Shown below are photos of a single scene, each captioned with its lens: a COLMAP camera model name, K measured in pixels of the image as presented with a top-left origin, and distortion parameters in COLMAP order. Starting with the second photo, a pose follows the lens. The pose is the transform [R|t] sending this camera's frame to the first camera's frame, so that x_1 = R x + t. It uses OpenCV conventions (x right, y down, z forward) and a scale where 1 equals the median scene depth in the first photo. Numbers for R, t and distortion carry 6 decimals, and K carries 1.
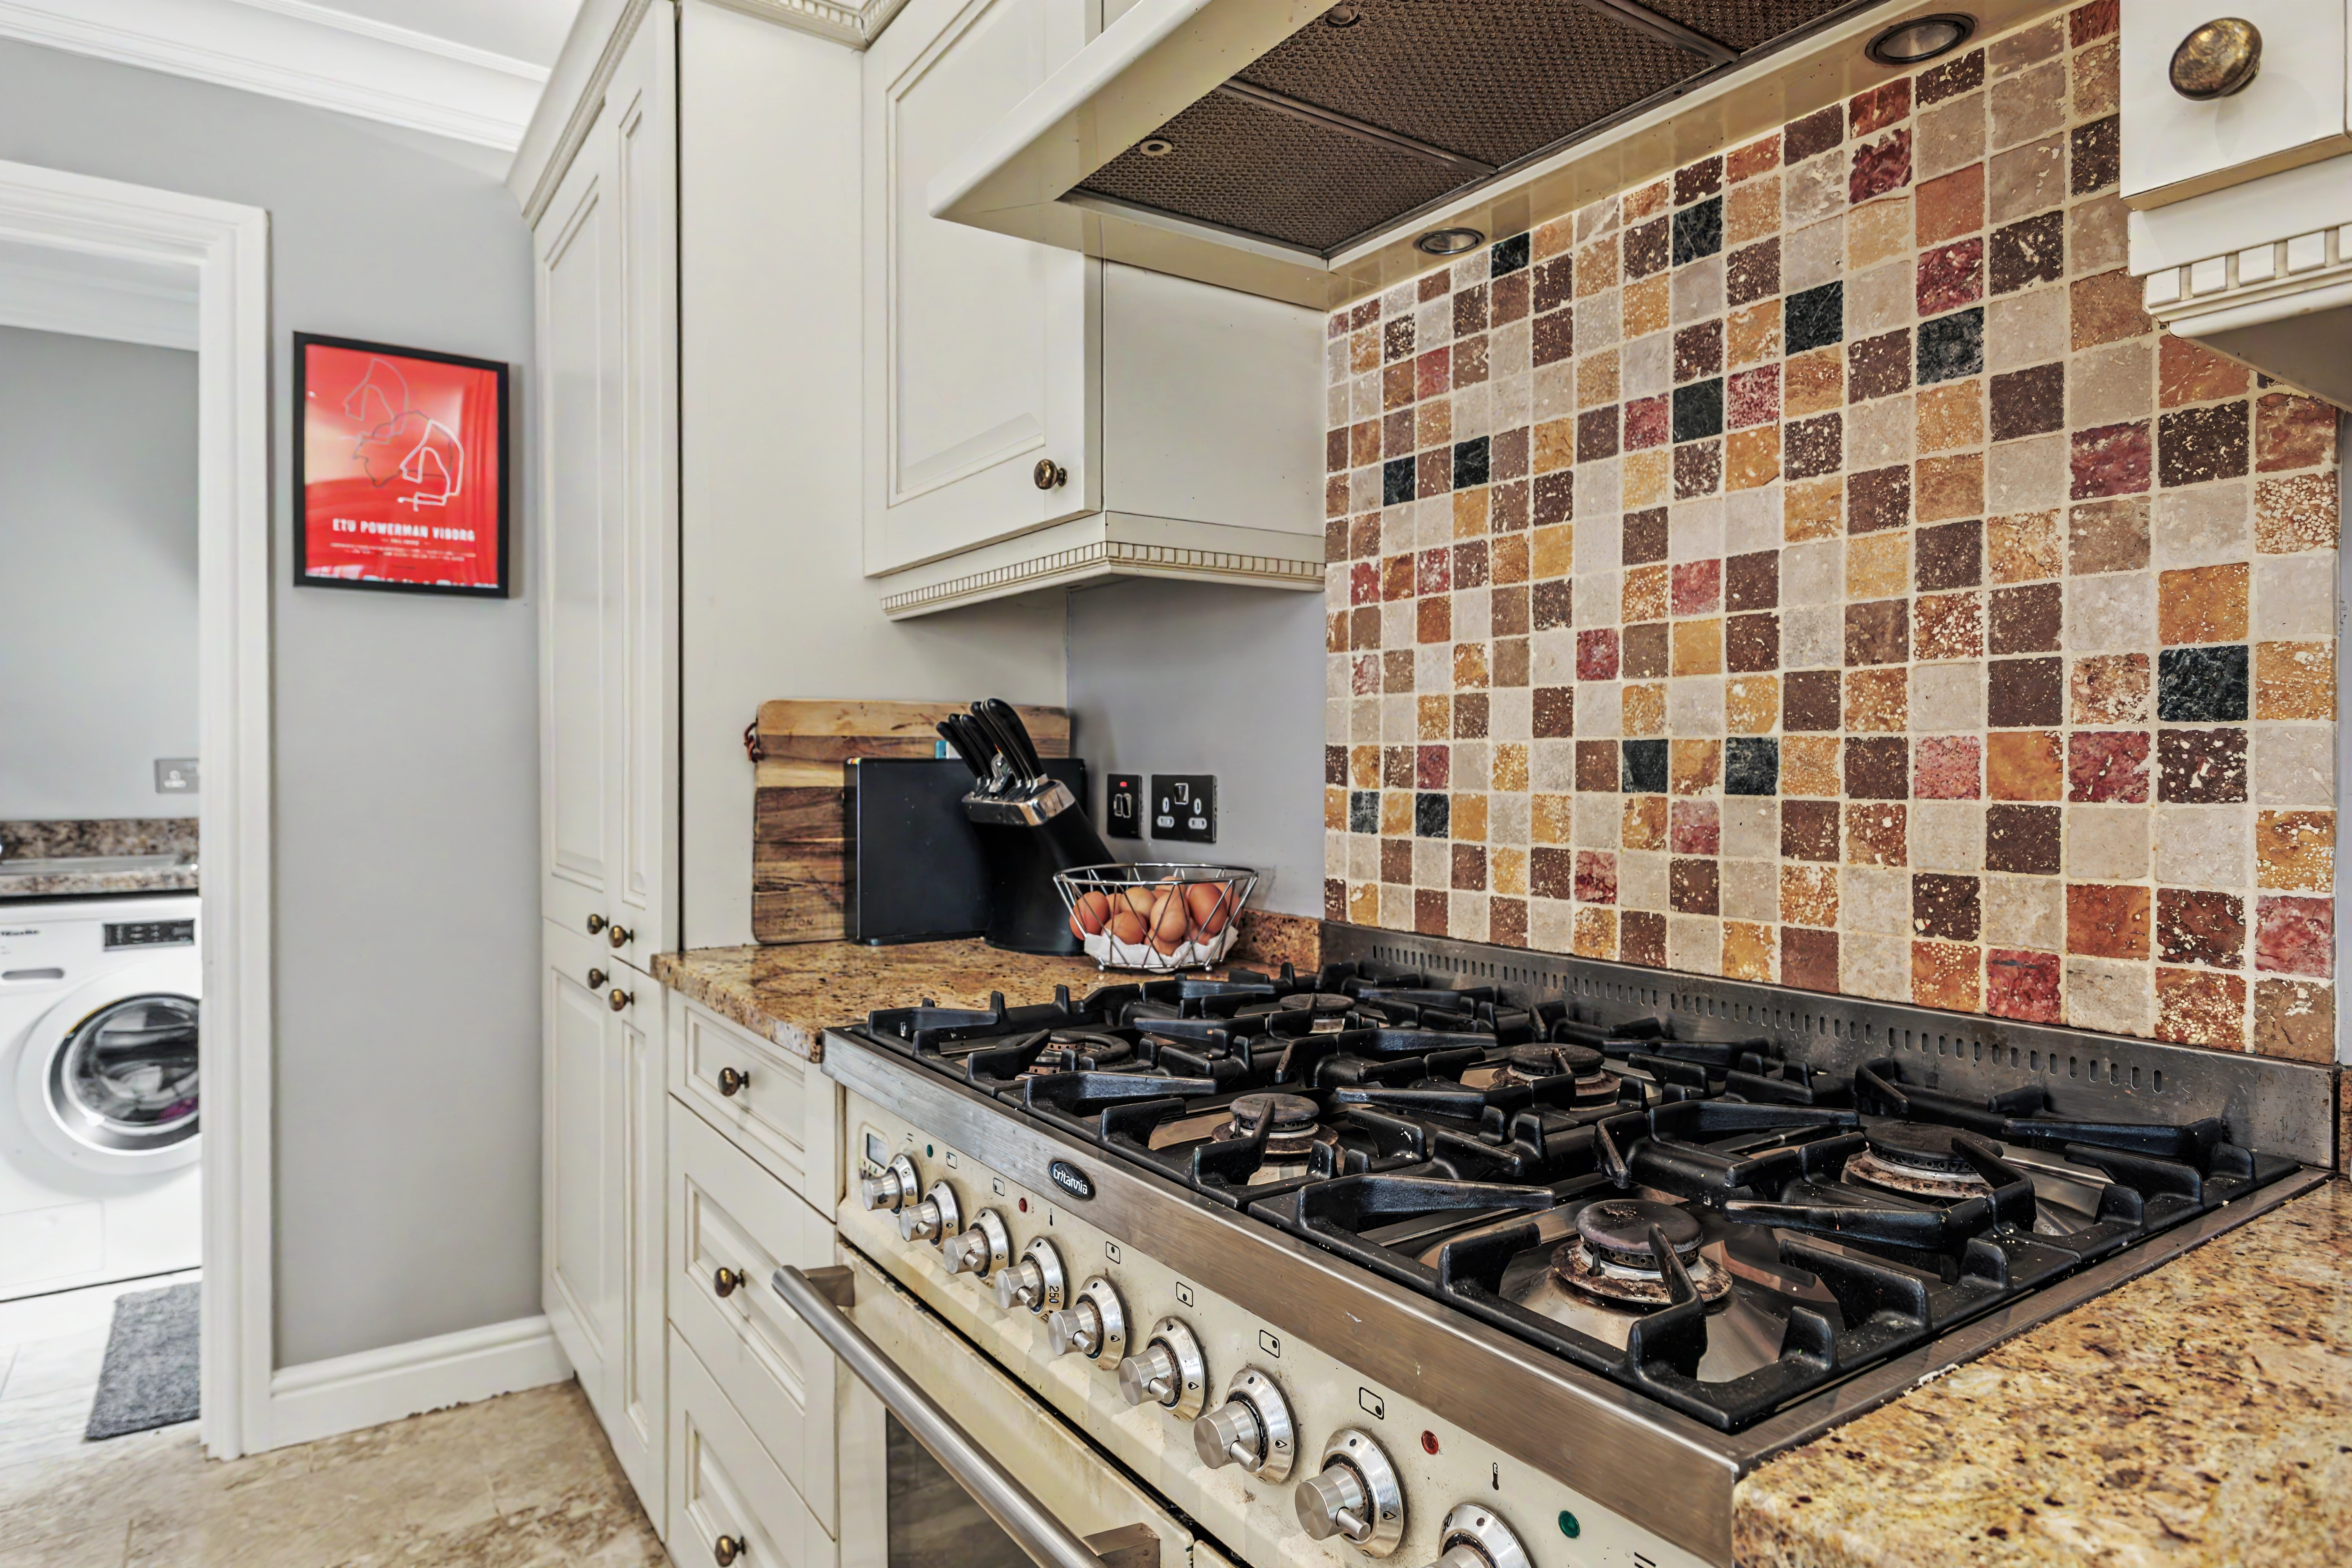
lens RADIAL K [[1333.0, 0, 1175.3], [0, 1333.0, 772.8], [0, 0, 1]] dist [0.003472, -0.002381]
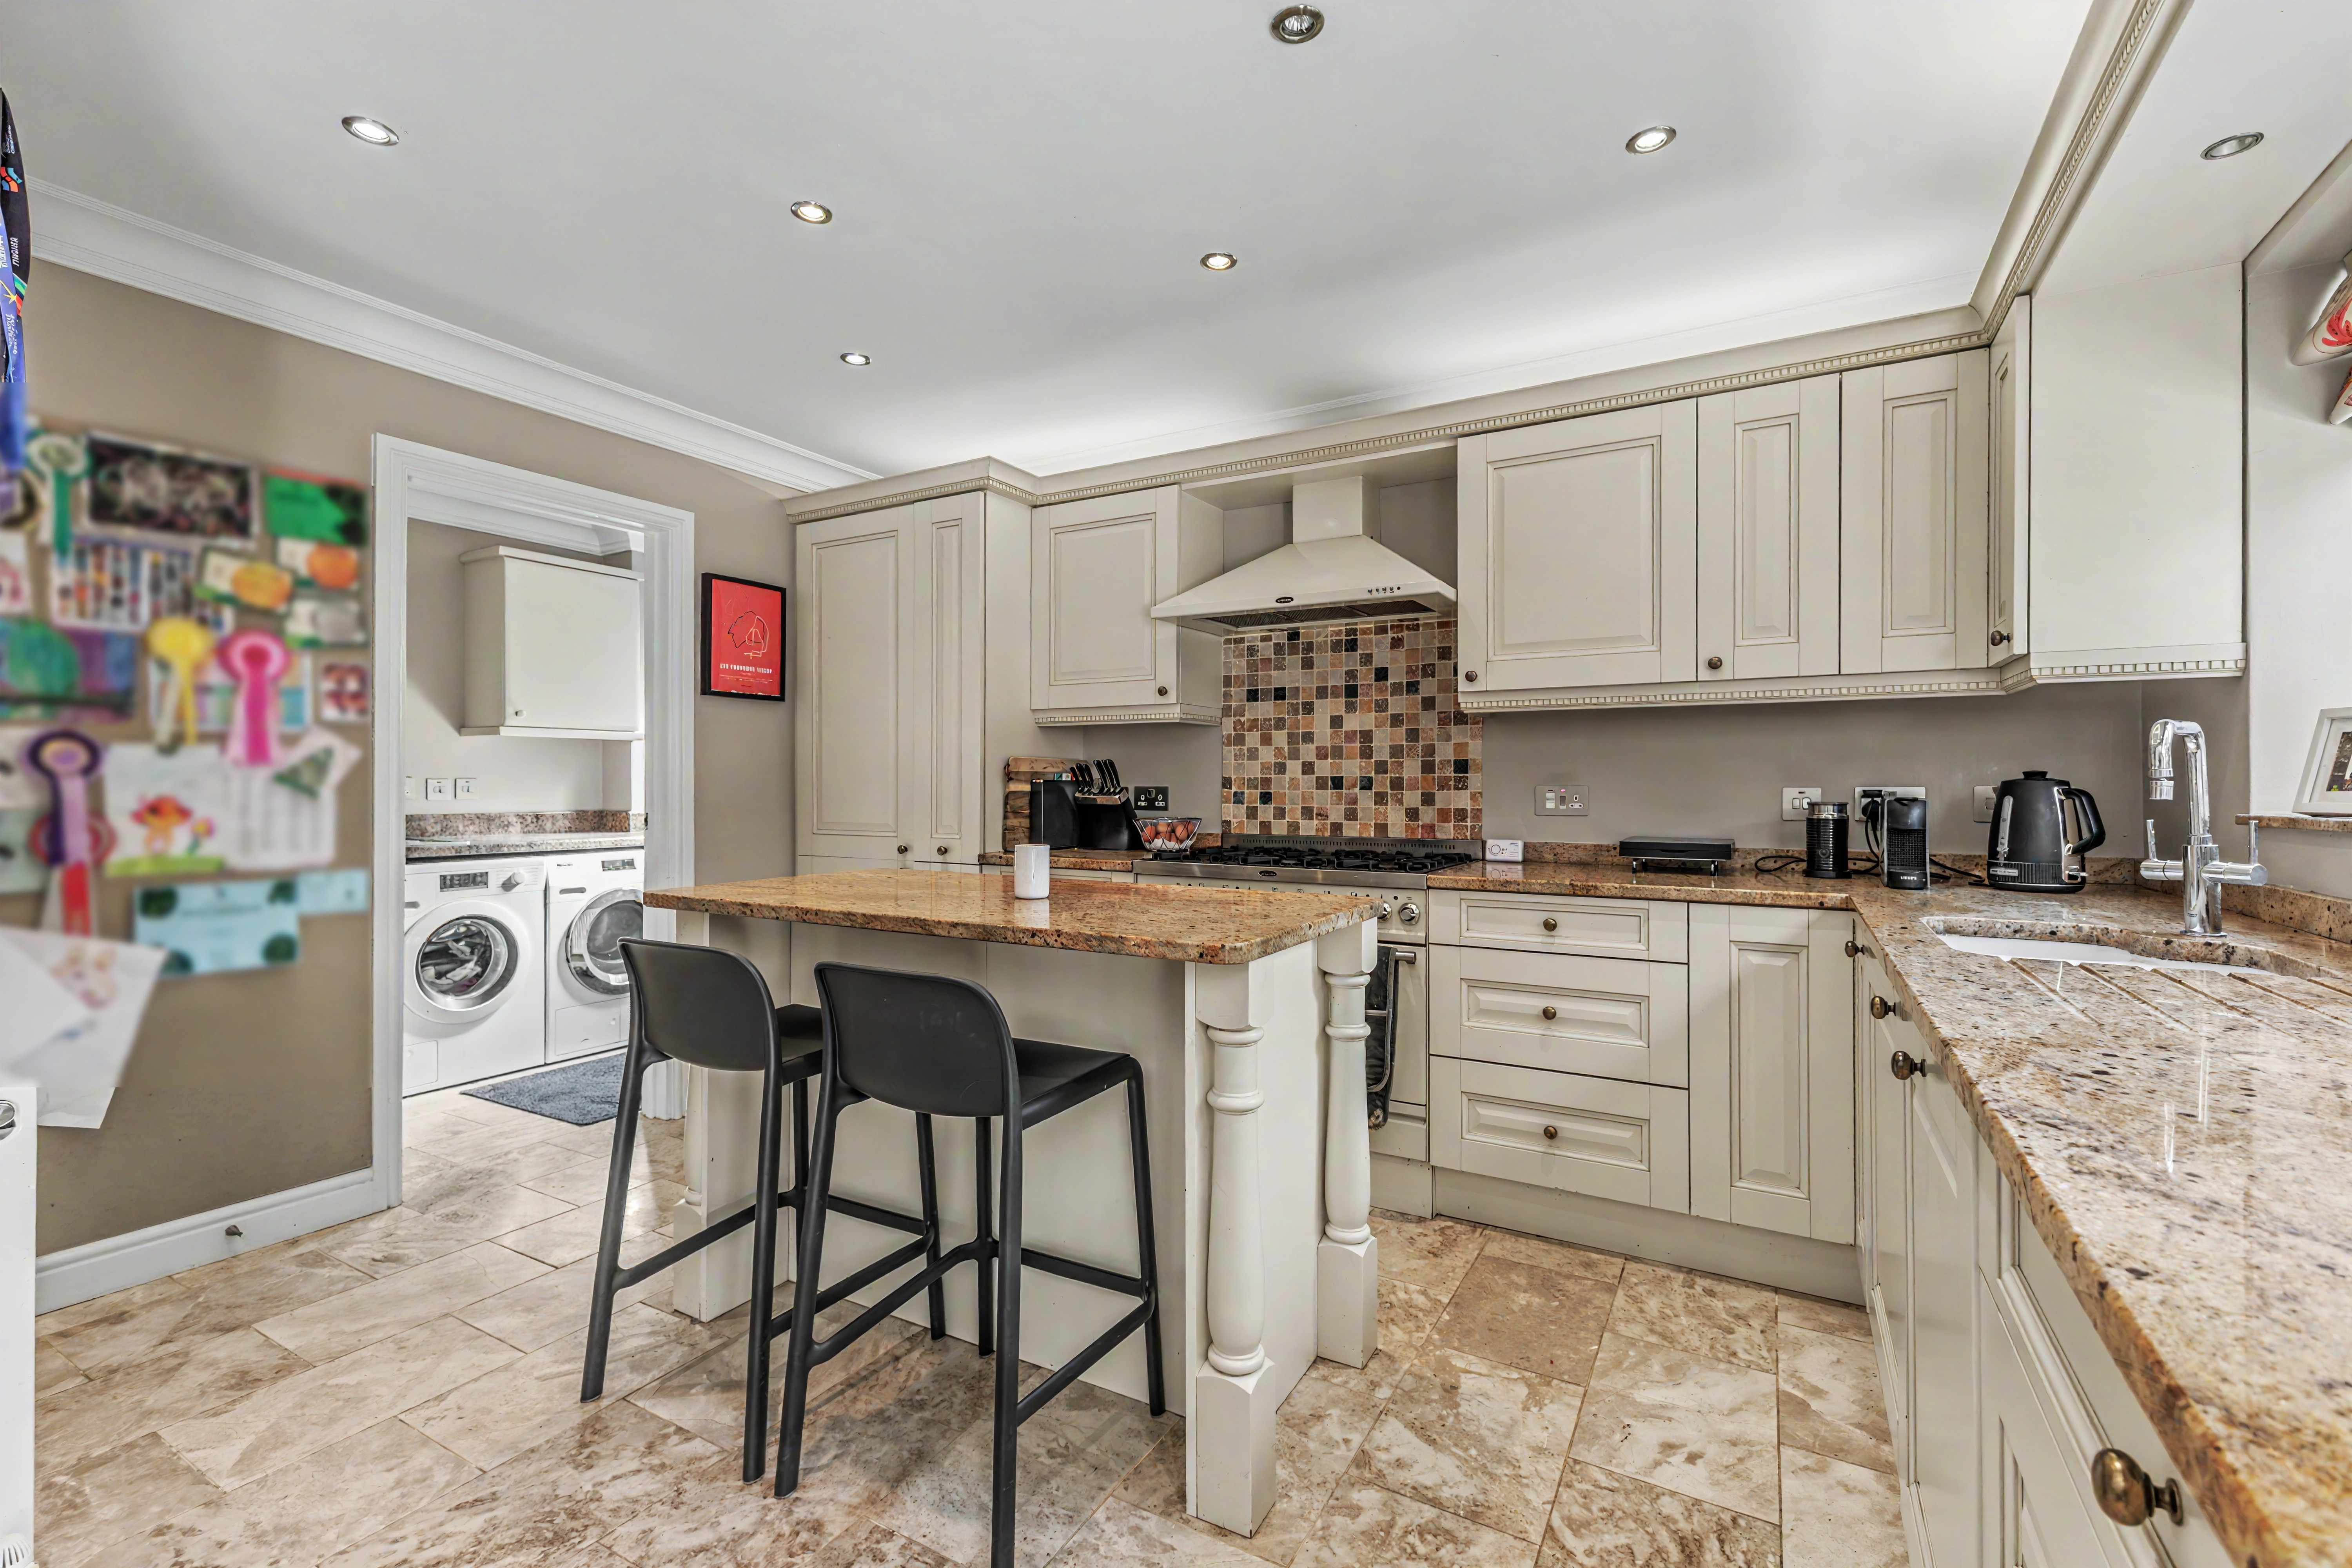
lens RADIAL K [[1024.4, 0, 1163.6], [0, 1024.4, 783.3], [0, 0, 1]] dist [0.010941, -0.003204]
pose [[0.906798, 0.002753, 0.421556, -1.080540], [0.000827, 0.999965, -0.008310, 0.015816], [-0.421564, 0.007884, 0.906764, -1.168597]]
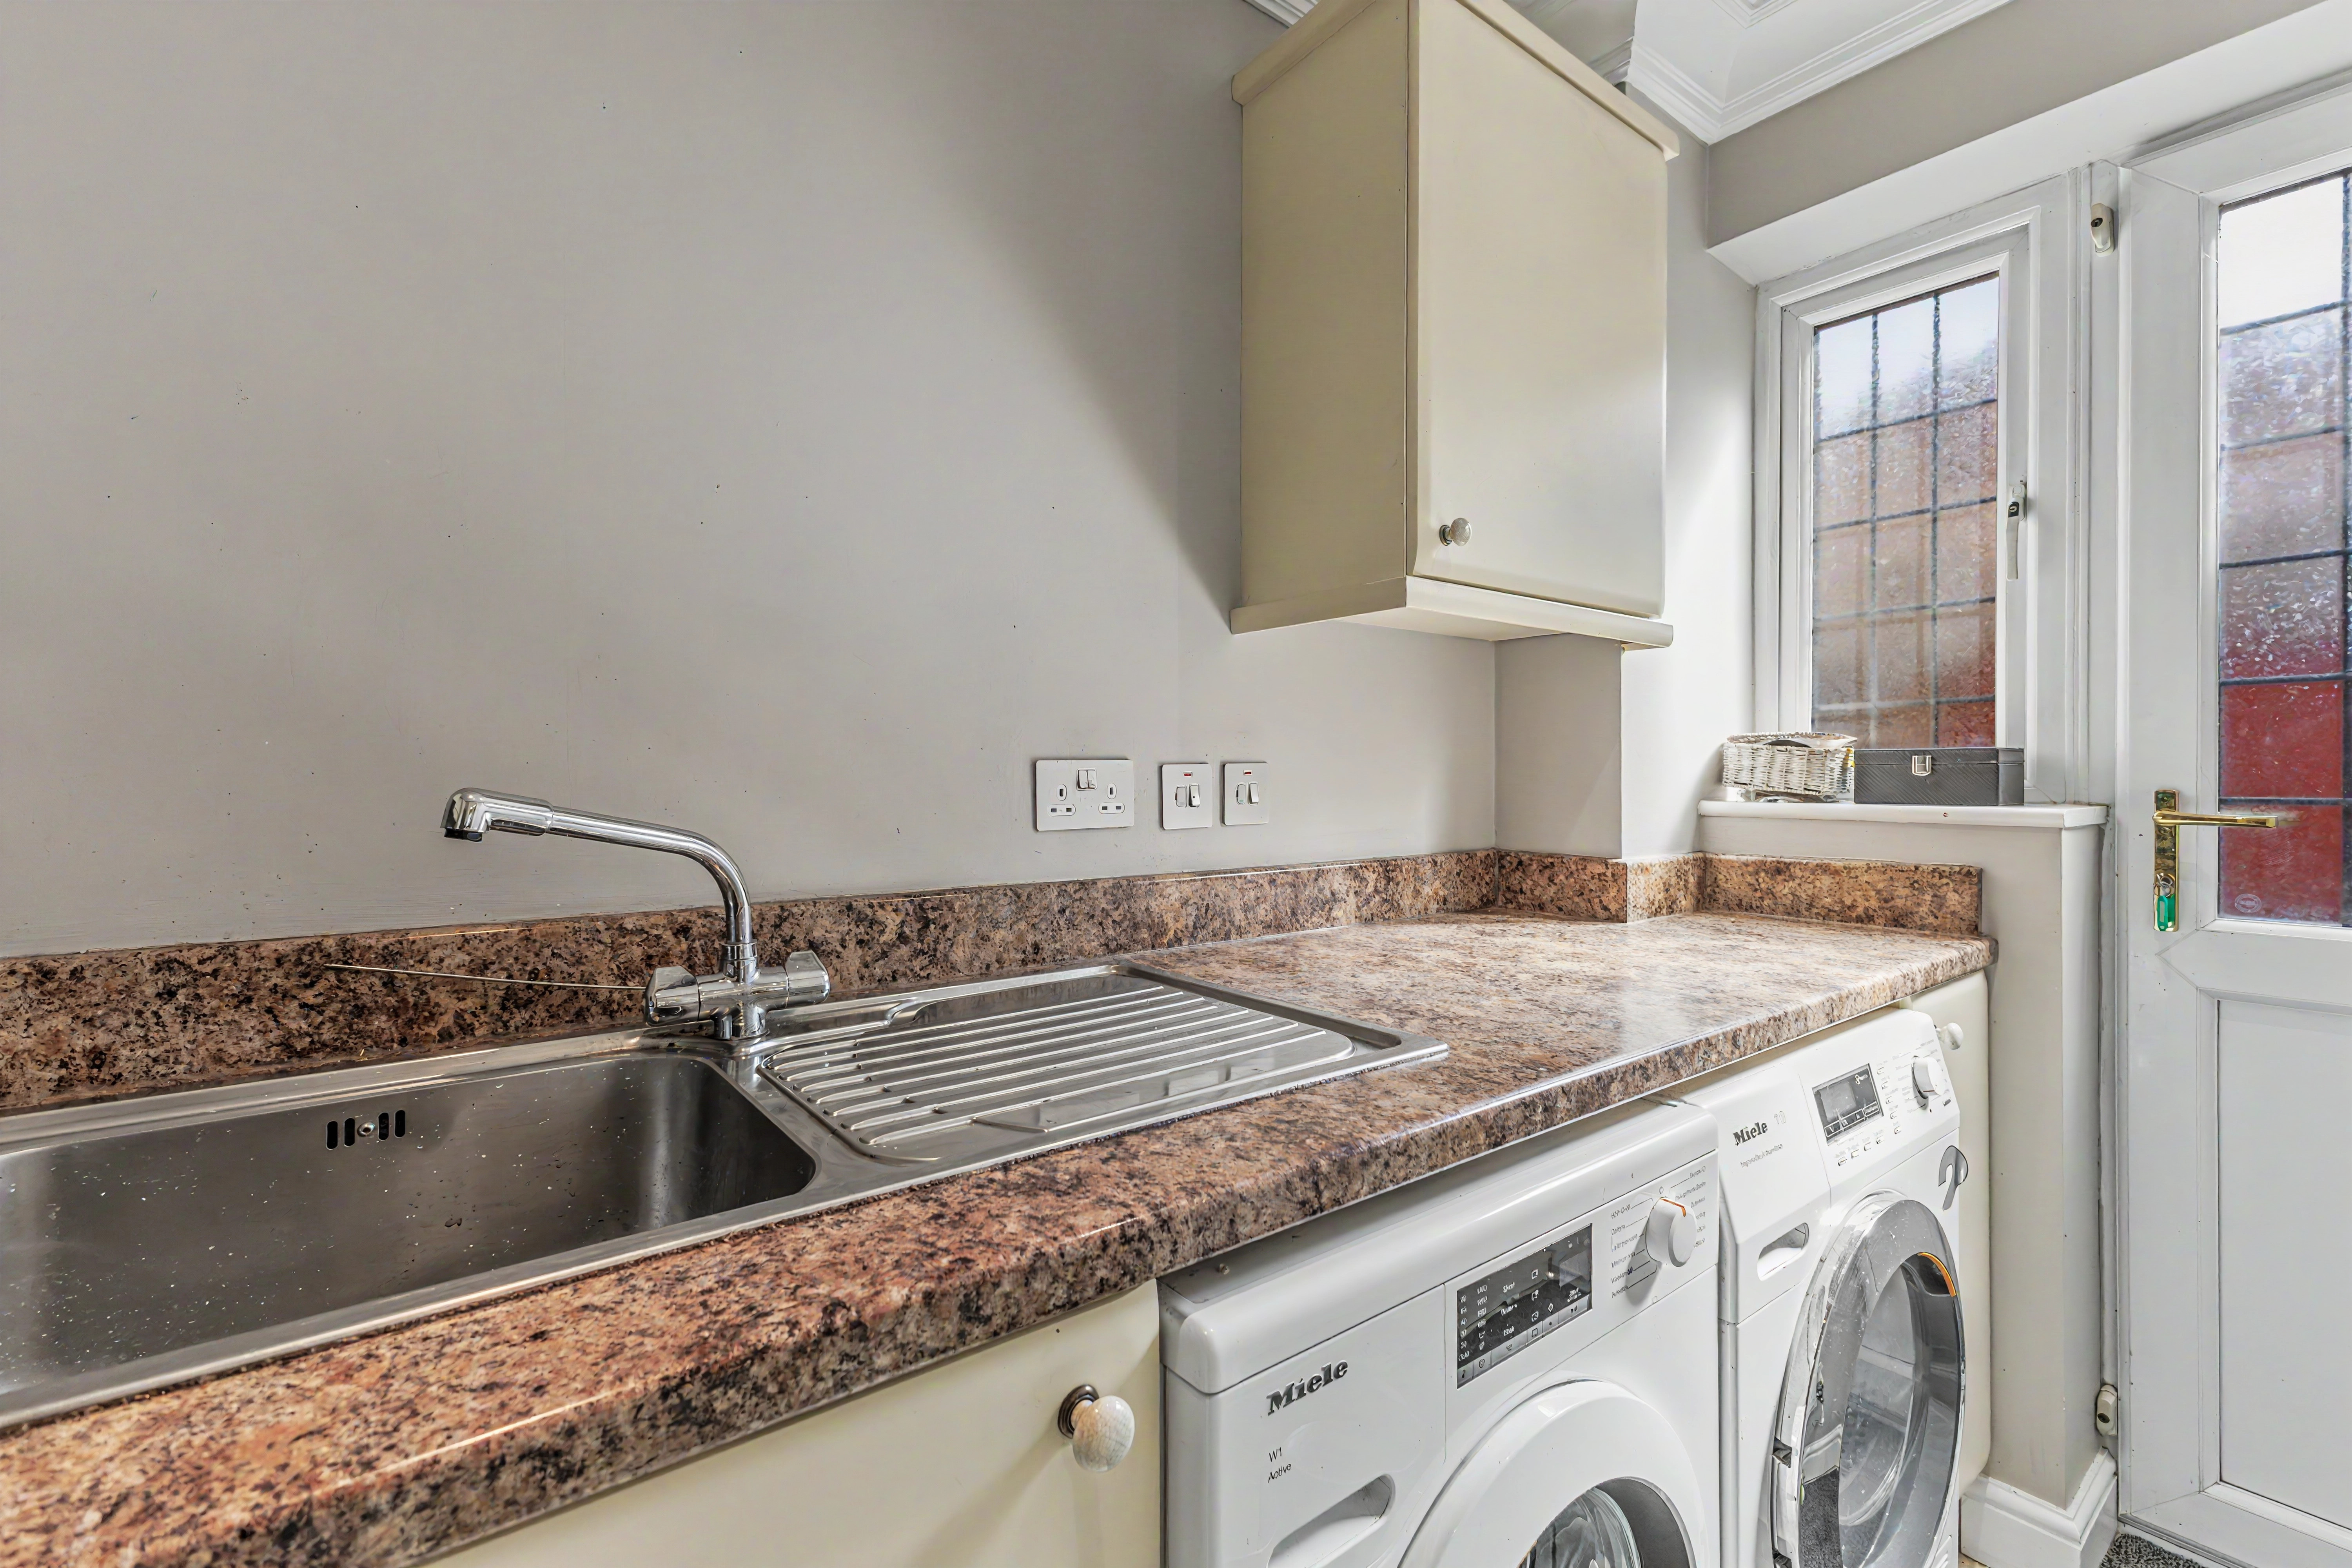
lens RADIAL K [[1024.4, 0, 1173.8], [0, 1024.4, 775.3], [0, 0, 1]] dist [0.010941, -0.003204]
pose [[0.997915, 0.011055, 0.063592, -1.830451], [-0.010766, 0.999930, -0.004870, -0.004851], [-0.063641, 0.004175, 0.997964, 1.596735]]
